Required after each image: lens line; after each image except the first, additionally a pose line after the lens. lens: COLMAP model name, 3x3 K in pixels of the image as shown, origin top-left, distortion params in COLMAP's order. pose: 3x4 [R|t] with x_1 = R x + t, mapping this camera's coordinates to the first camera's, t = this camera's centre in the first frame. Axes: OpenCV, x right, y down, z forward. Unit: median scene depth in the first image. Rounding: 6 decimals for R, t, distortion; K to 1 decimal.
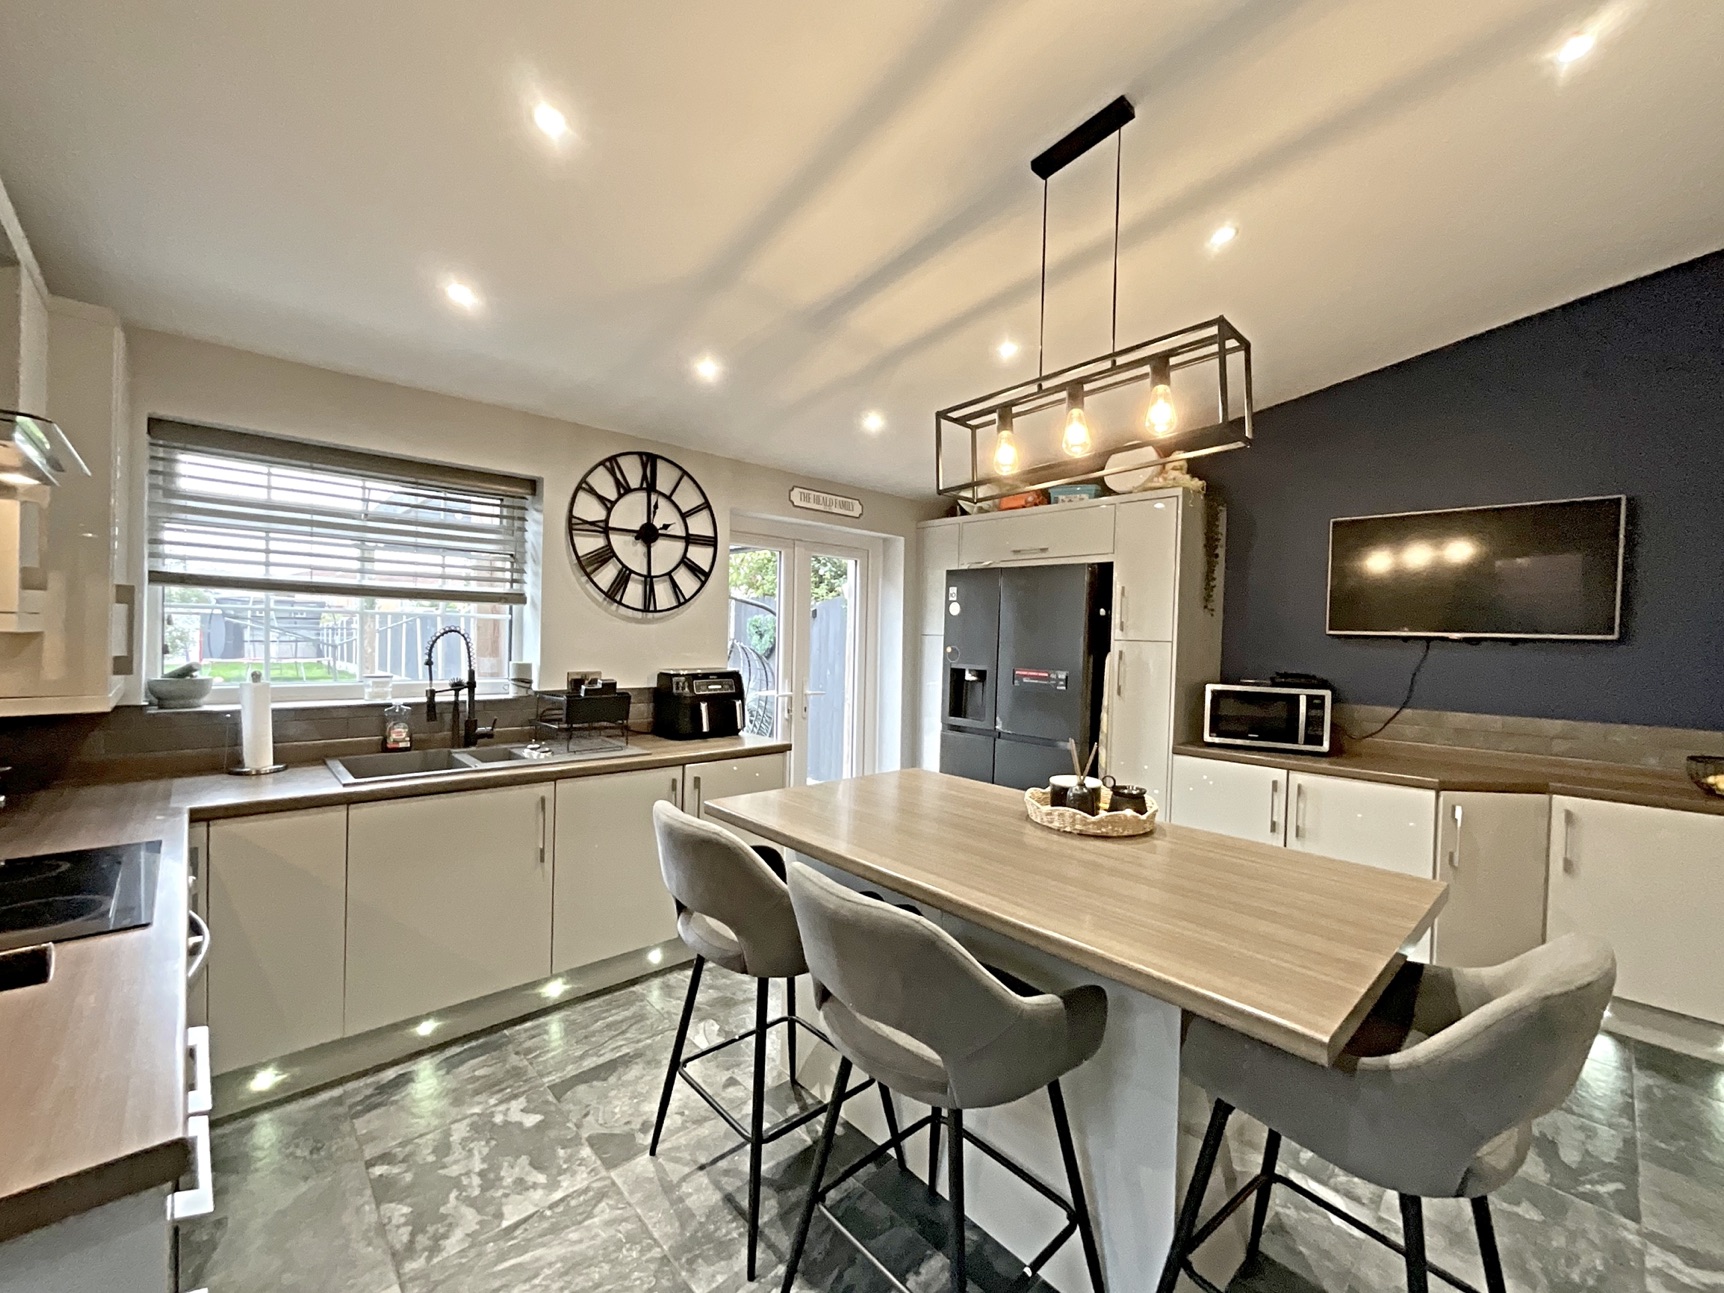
lens RADIAL K [[698.5, 0, 859.7], [0, 698.5, 647.2], [0, 0, 1]] dist [-0.005001, -0.000045]
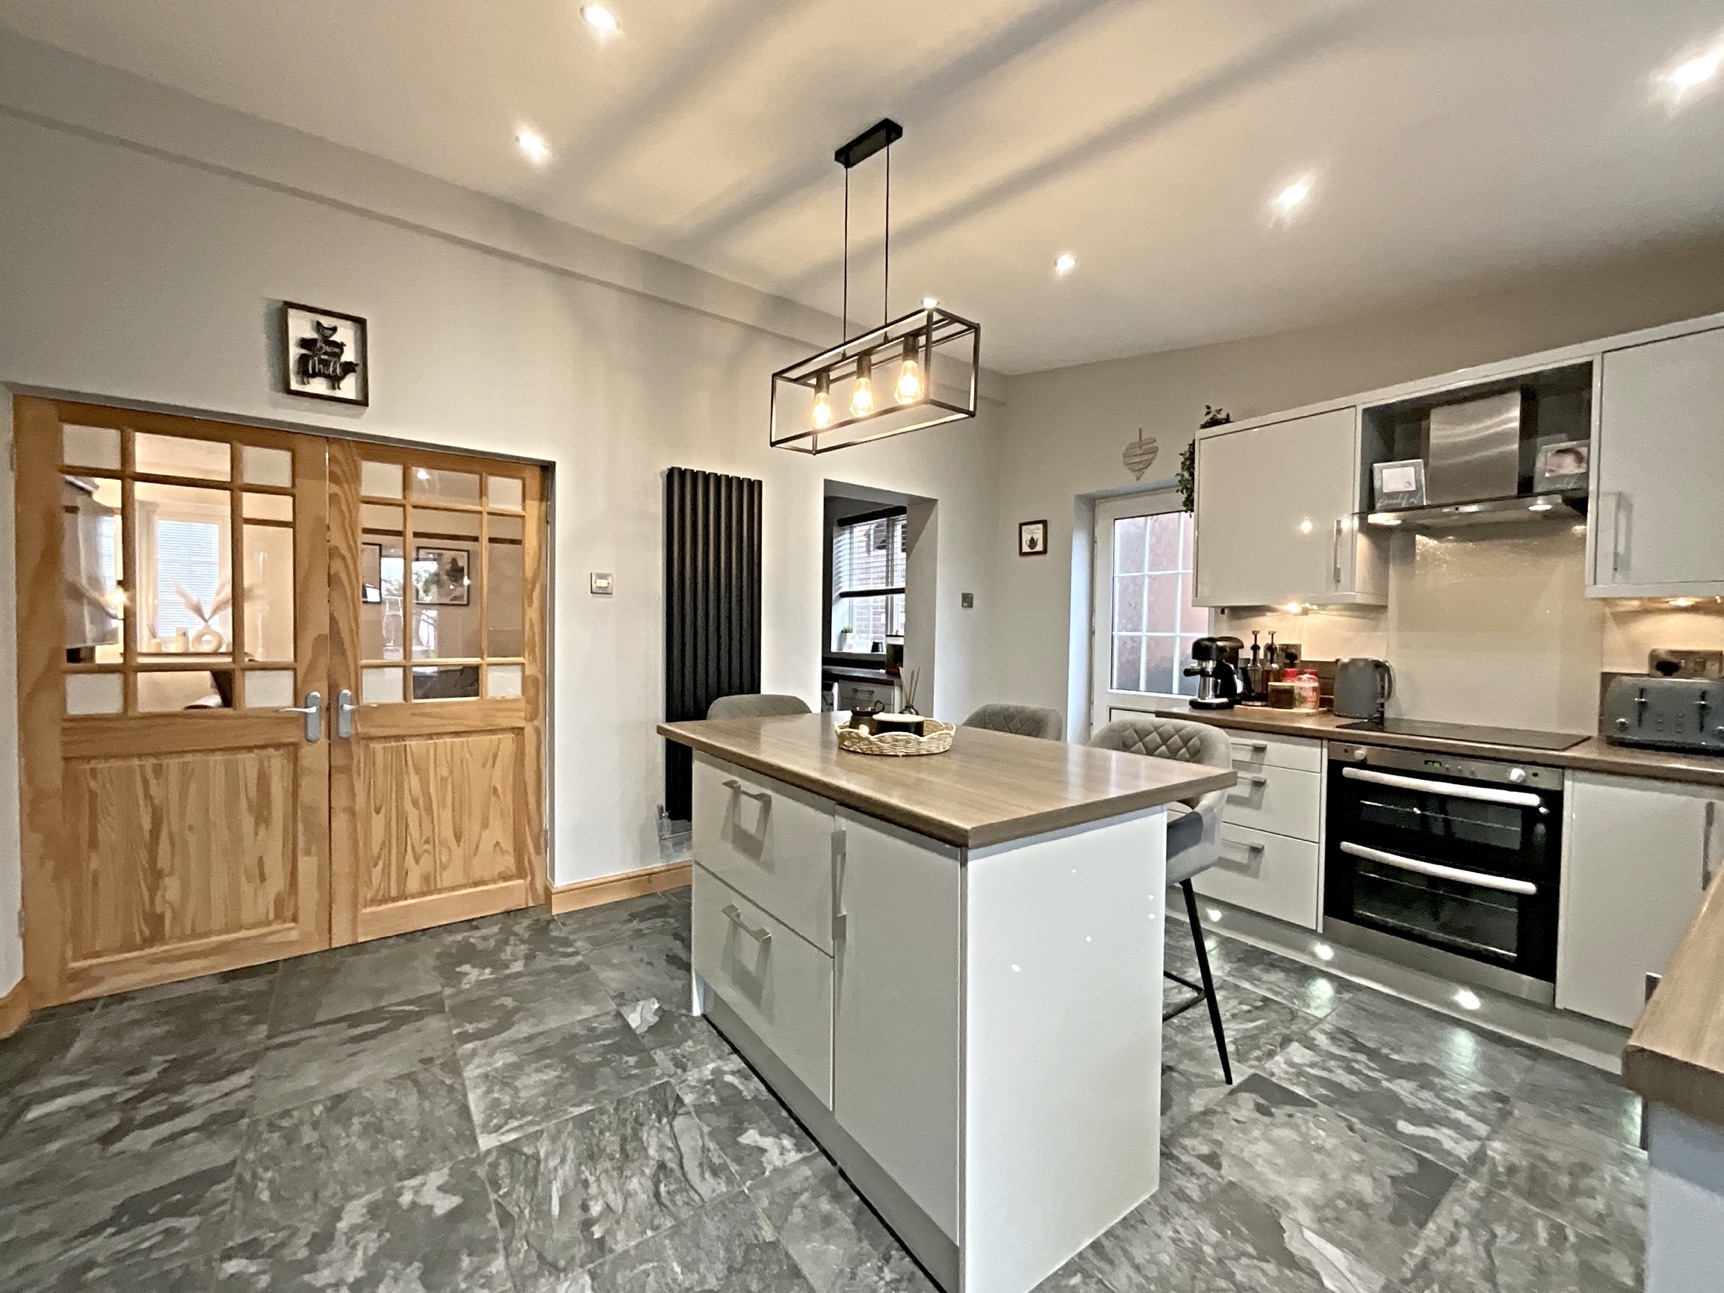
lens RADIAL K [[698.5, 0, 859.7], [0, 698.5, 647.2], [0, 0, 1]] dist [-0.005001, -0.000045]
pose [[-0.991642, -0.040696, 0.122433, 0.082840], [-0.035680, 0.998443, 0.042887, 0.034459], [-0.123988, 0.038160, -0.991550, 1.189347]]
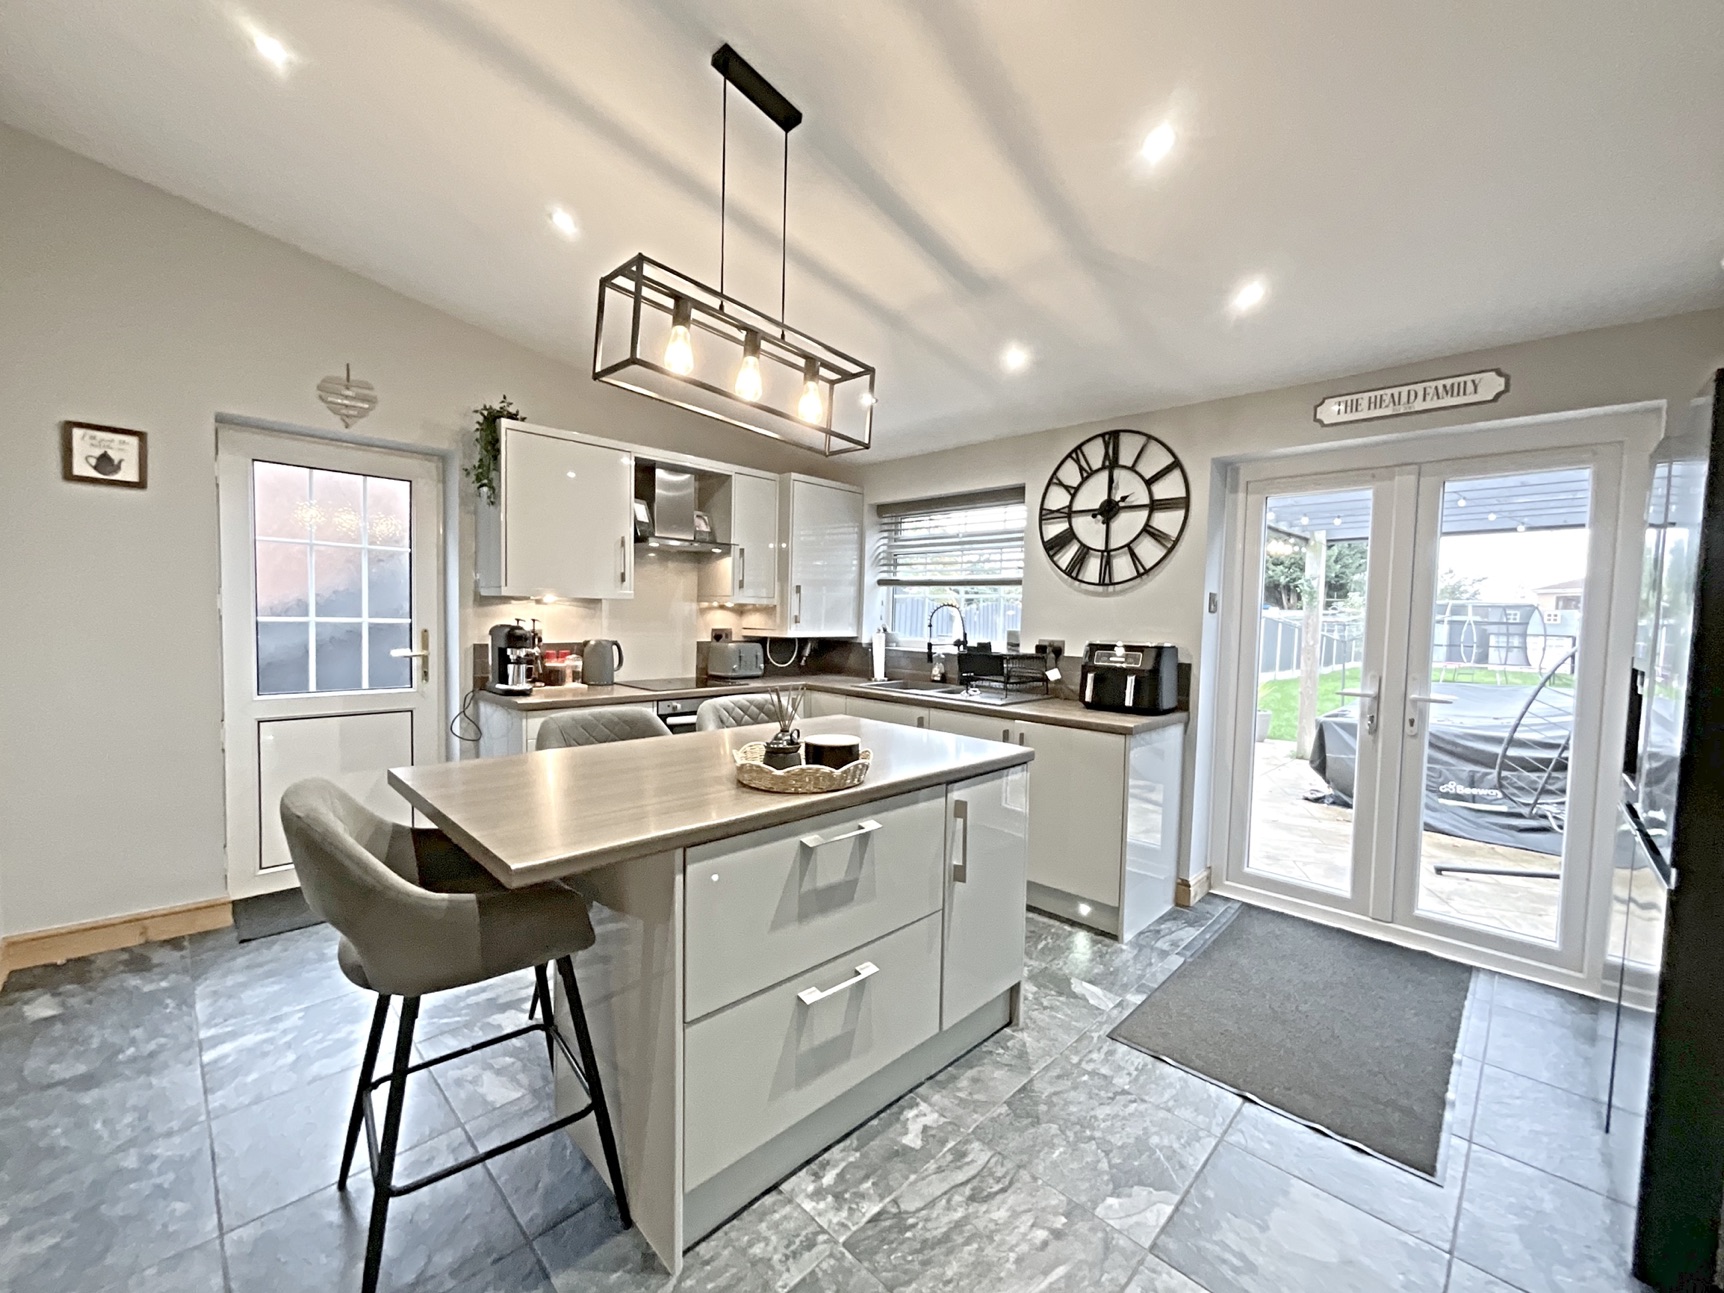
lens RADIAL K [[698.5, 0, 859.7], [0, 698.5, 647.2], [0, 0, 1]] dist [-0.005001, -0.000045]
pose [[0.045547, 0.022924, -0.998699, 0.743479], [-0.039106, 0.999011, 0.021148, 0.034838], [0.998196, 0.038092, 0.046399, 0.614115]]
